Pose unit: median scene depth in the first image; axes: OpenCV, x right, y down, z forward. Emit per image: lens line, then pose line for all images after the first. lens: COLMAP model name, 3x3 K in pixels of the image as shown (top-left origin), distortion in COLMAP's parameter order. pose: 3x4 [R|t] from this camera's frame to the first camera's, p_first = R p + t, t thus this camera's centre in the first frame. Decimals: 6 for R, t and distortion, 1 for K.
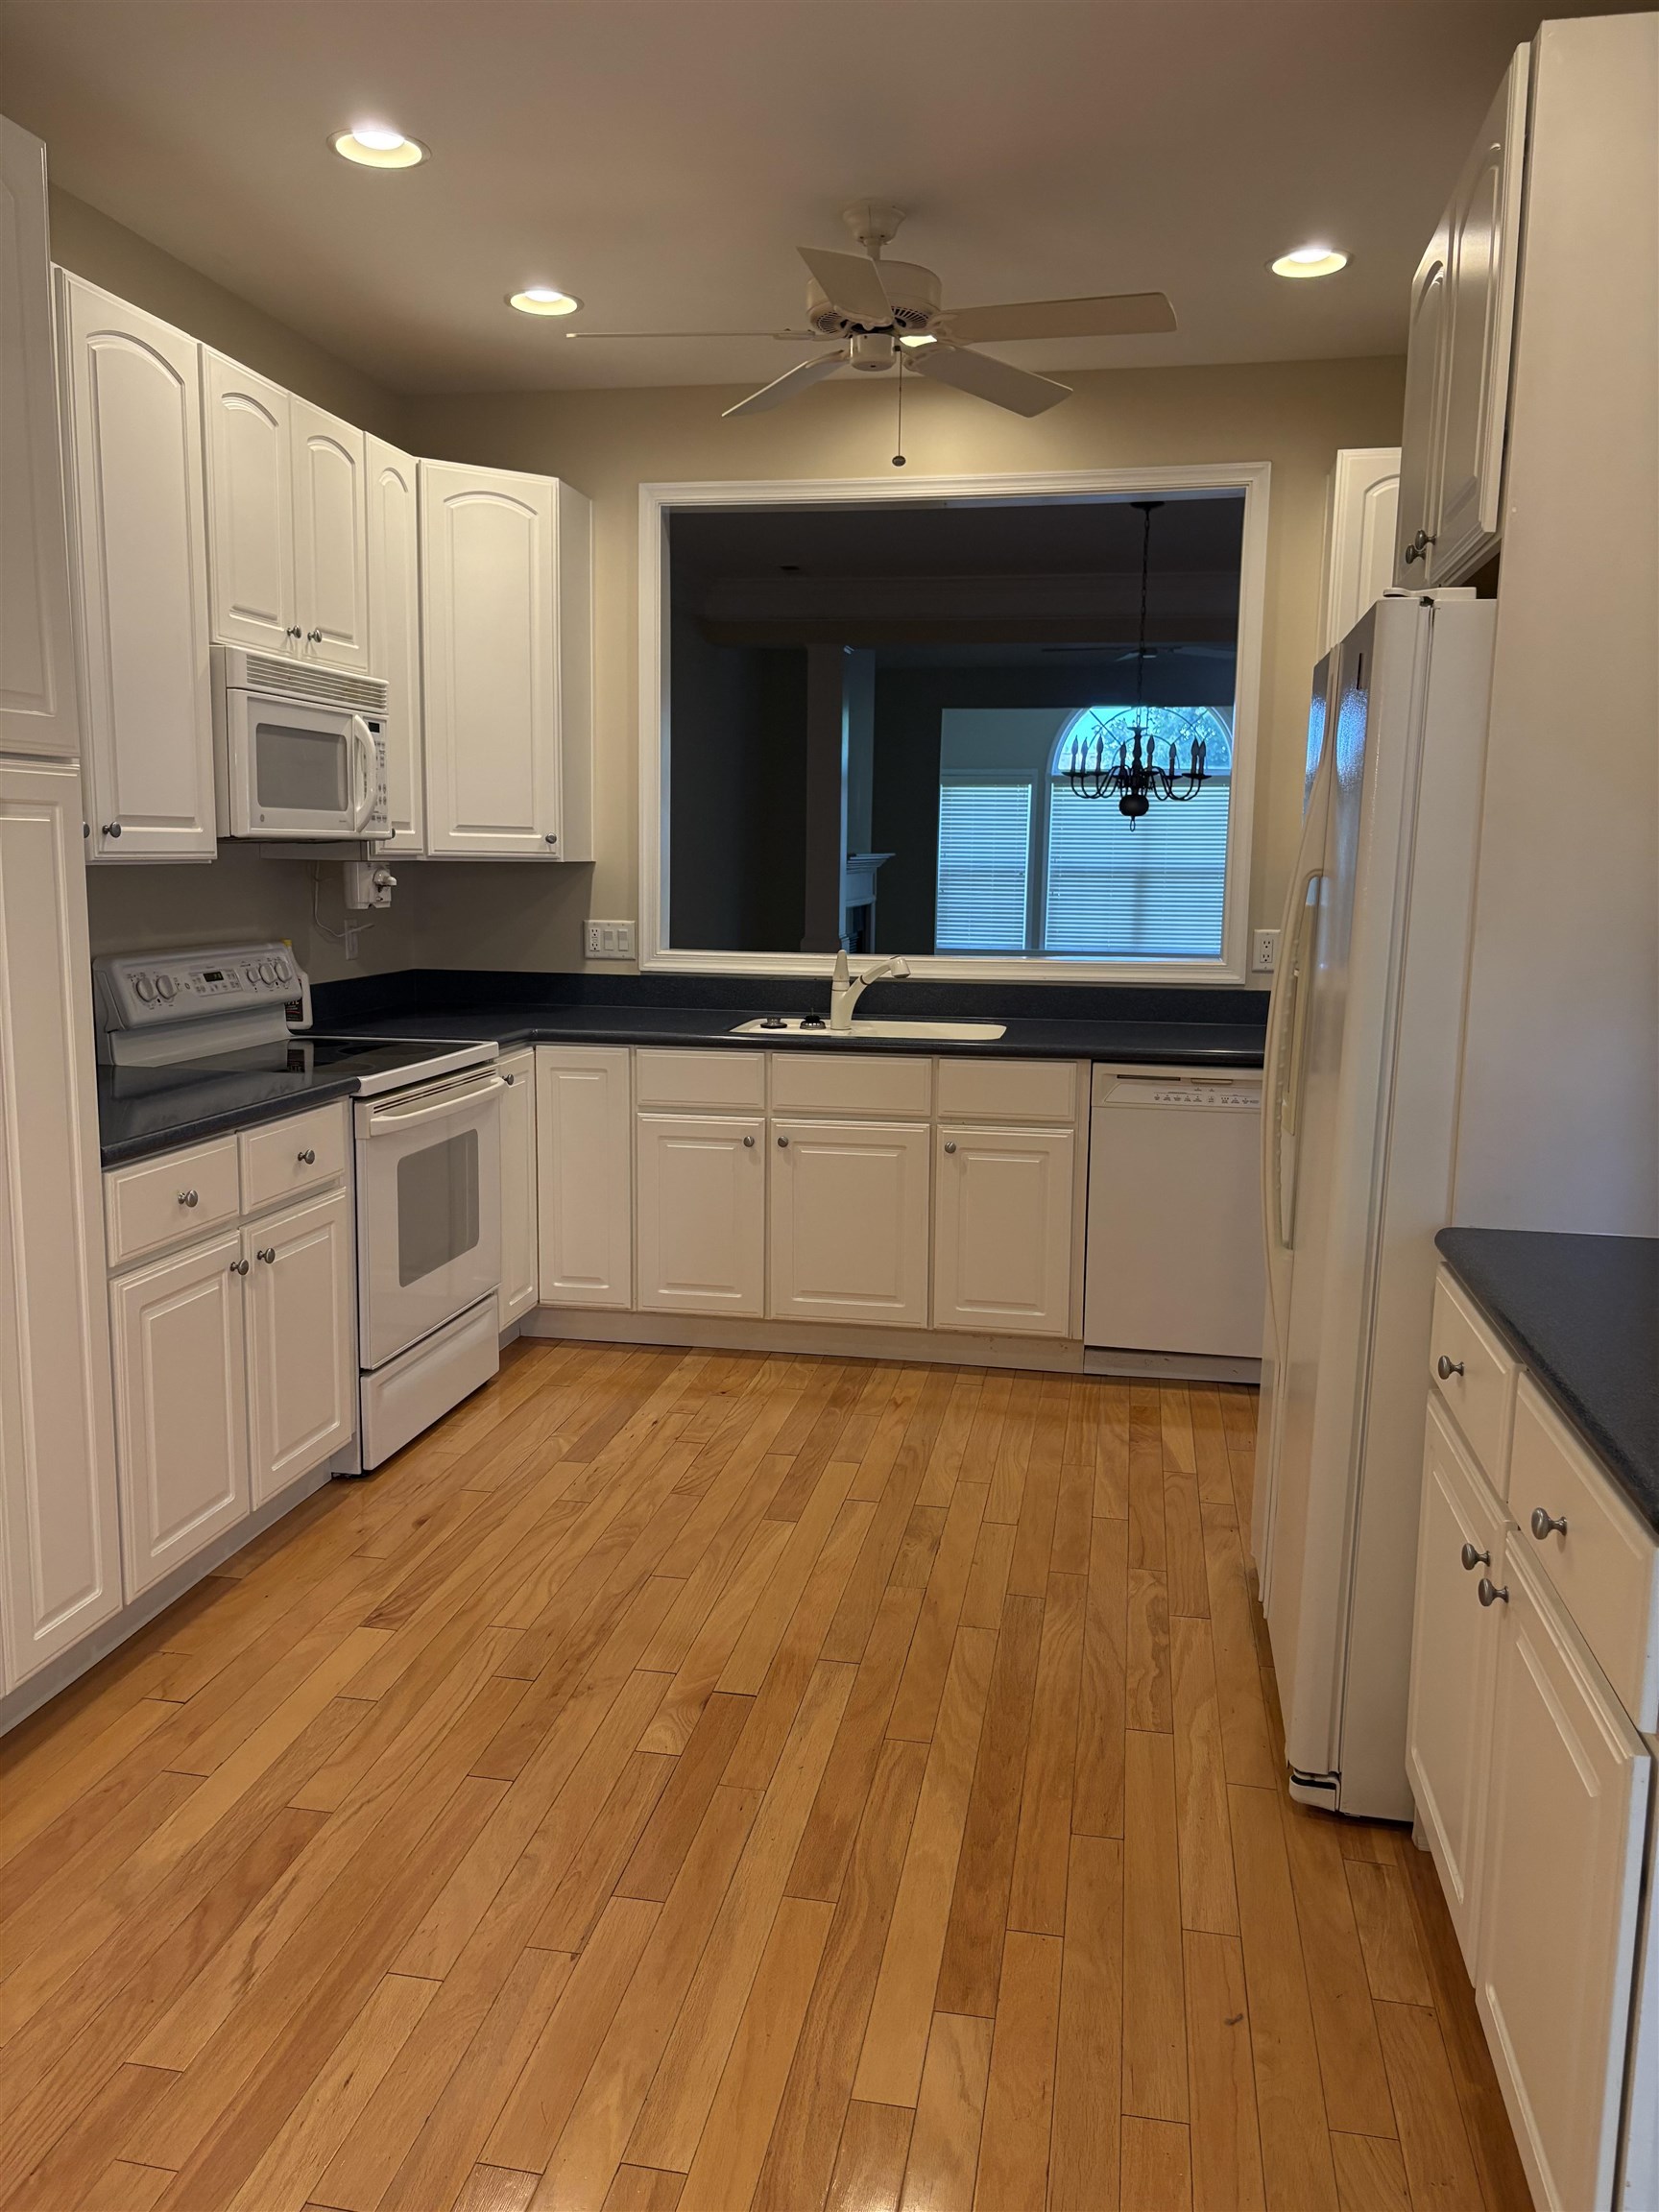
lens RADIAL K [[1664.0, 0, 835.5], [0, 1664.0, 1095.5], [0, 0, 1]] dist [0.038314, -0.044628]
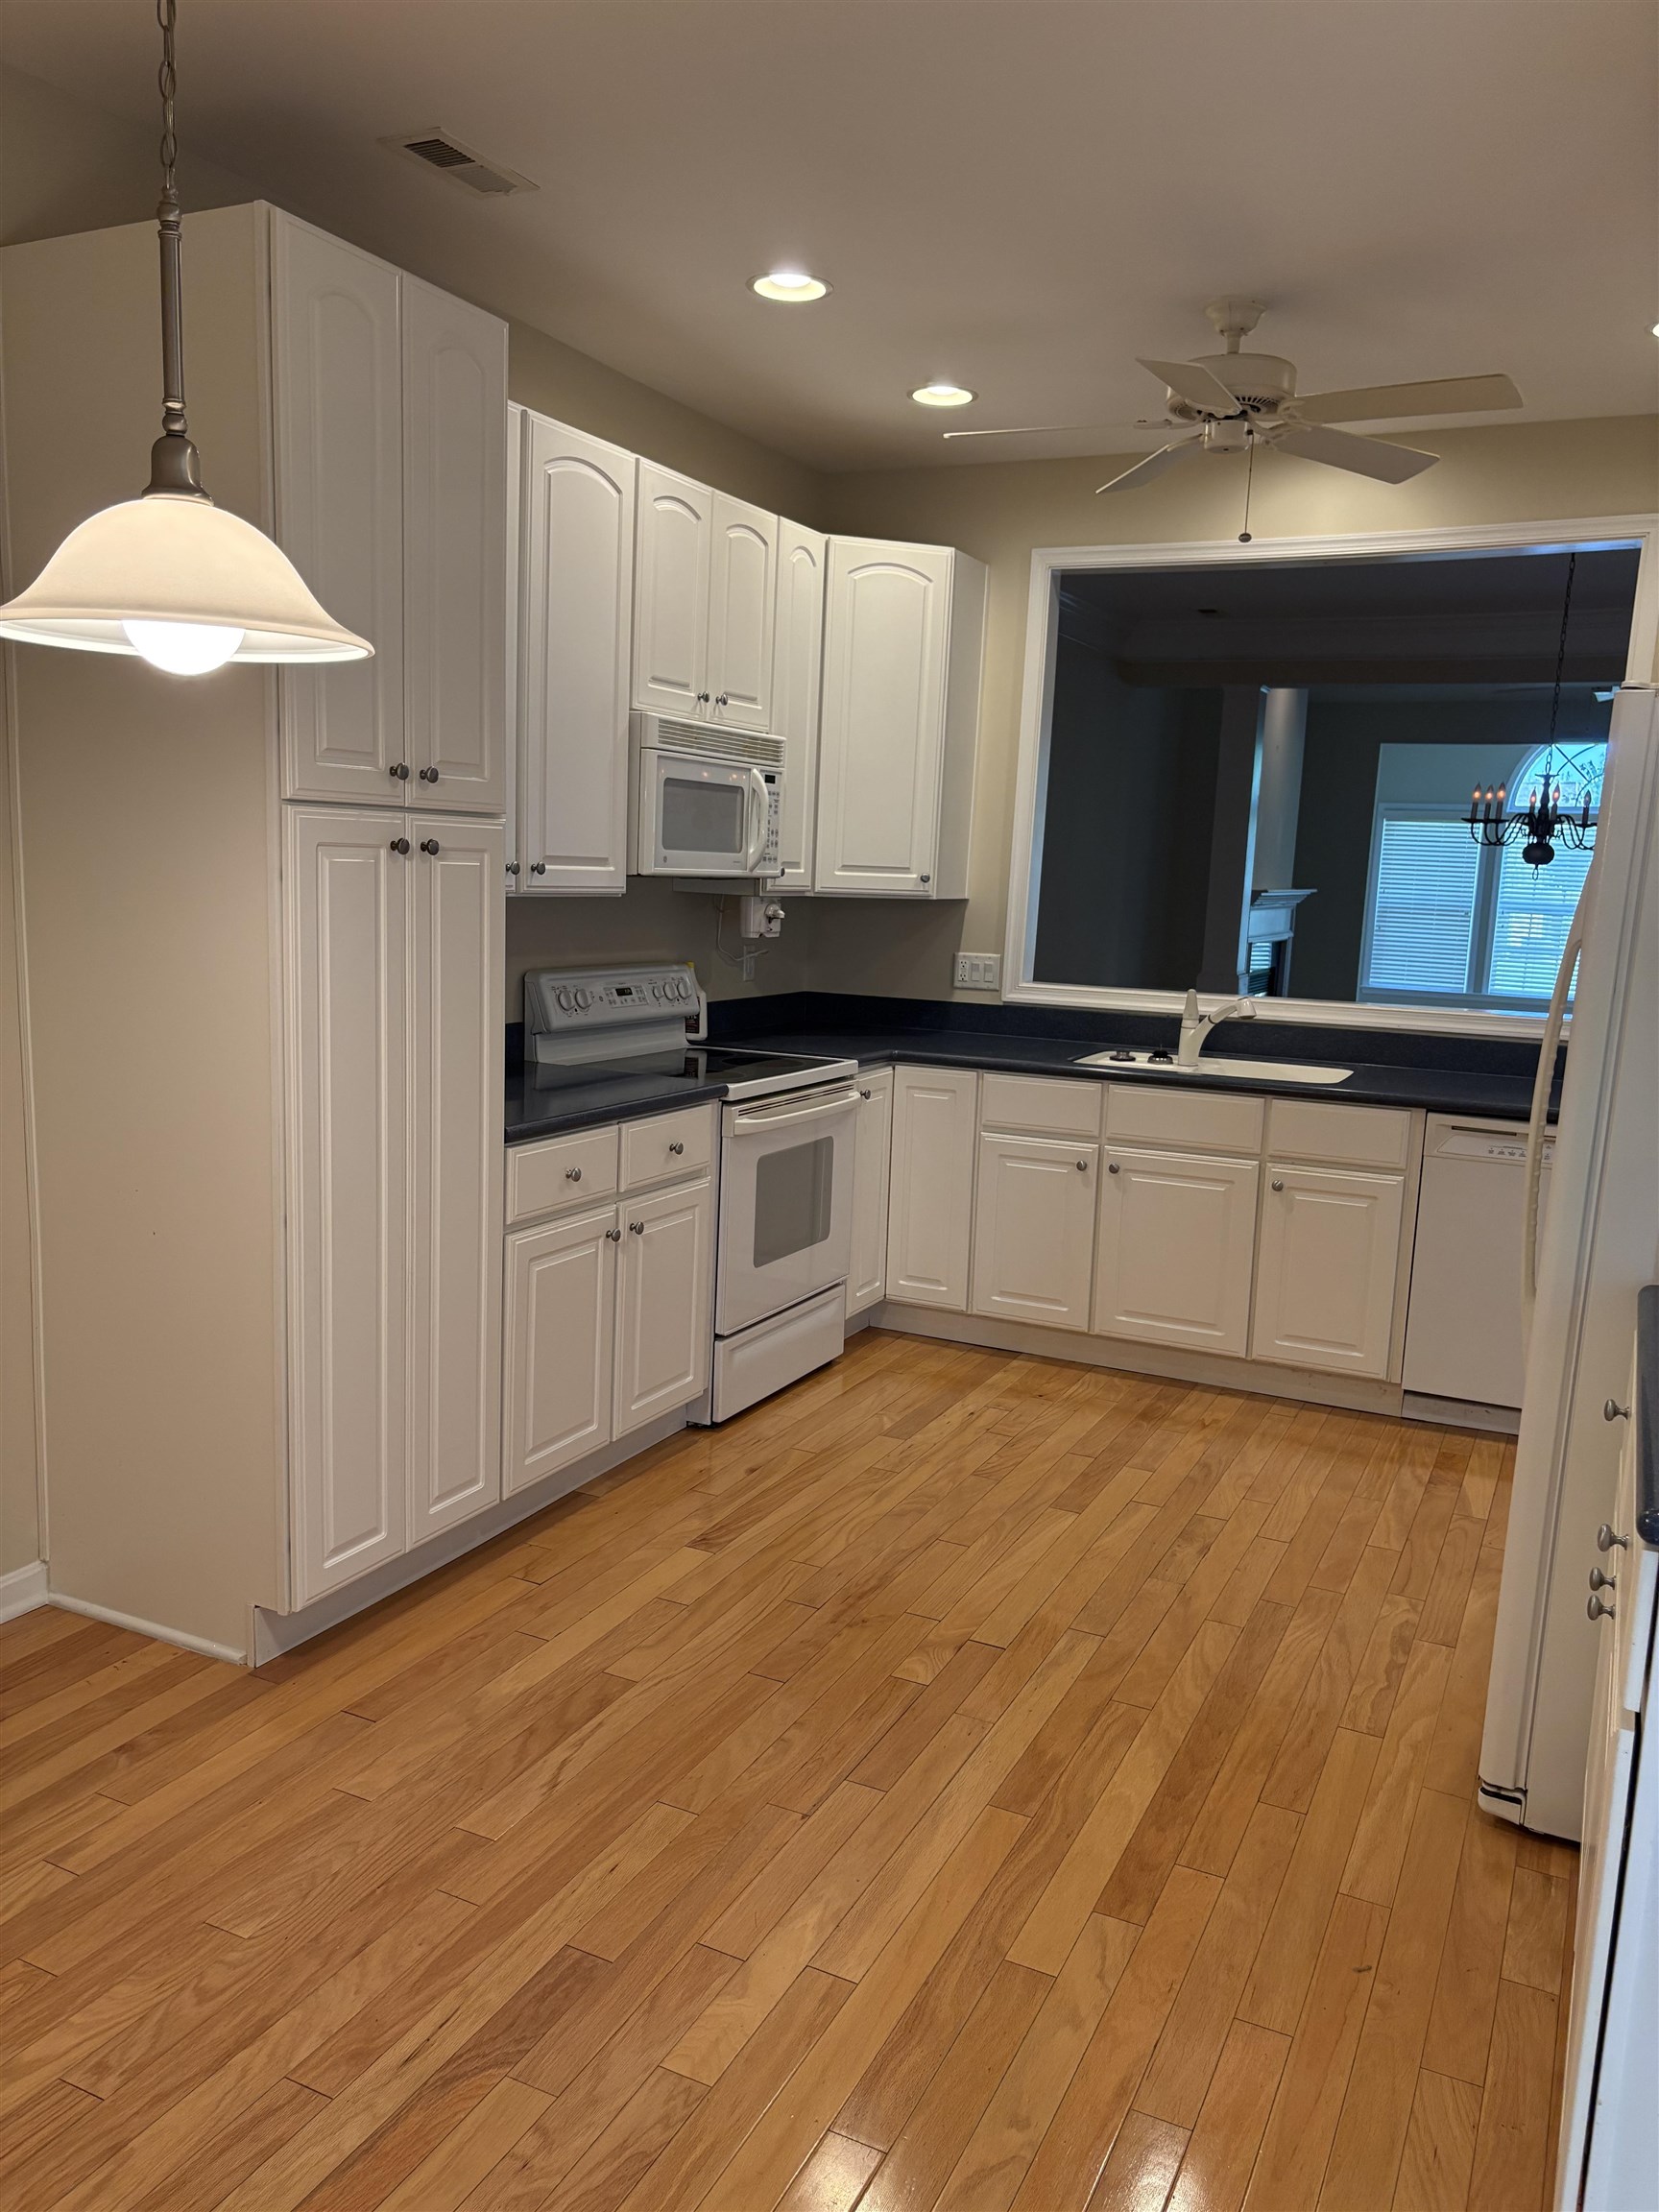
lens RADIAL K [[1664.0, 0, 834.0], [0, 1664.0, 1123.1], [0, 0, 1]] dist [0.038314, -0.044628]
pose [[0.964473, 0.065024, -0.256054, 0.084813], [-0.064672, 0.997858, 0.009802, 0.000211], [0.256143, 0.007105, 0.966613, -0.099705]]
